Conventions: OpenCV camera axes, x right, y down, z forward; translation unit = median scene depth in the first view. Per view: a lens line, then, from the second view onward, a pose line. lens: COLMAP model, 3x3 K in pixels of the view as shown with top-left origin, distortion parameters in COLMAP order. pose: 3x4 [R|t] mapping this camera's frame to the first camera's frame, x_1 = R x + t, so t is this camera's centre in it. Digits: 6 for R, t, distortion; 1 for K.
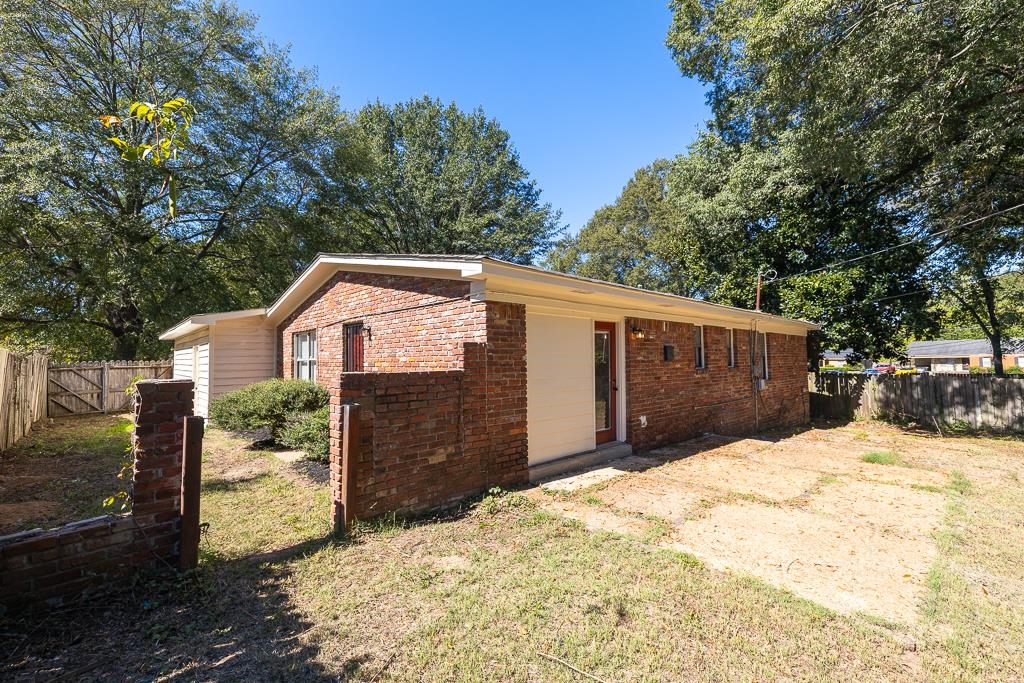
lens RADIAL K [[439.3, 0, 514.6], [0, 439.3, 342.5], [0, 0, 1]] dist [0.005379, 0.000222]
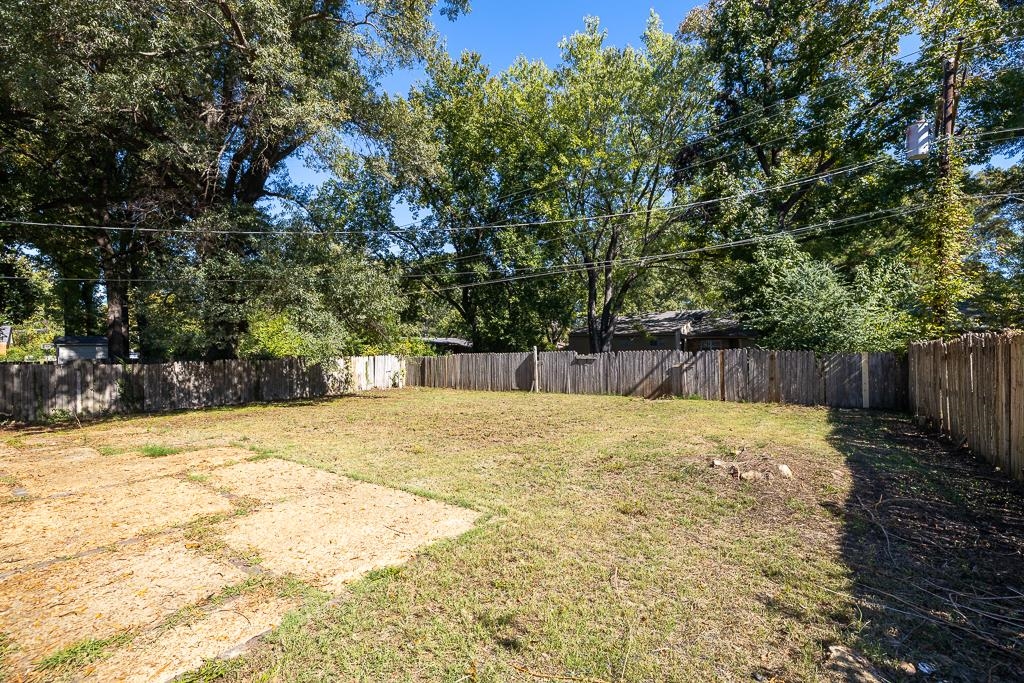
lens RADIAL K [[439.3, 0, 514.6], [0, 439.3, 342.5], [0, 0, 1]] dist [0.005379, 0.000222]
pose [[-0.201117, 0.017458, 0.979412, -0.197830], [-0.041513, 0.998791, -0.026328, 0.022447], [-0.978687, -0.045954, -0.200149, 0.375489]]
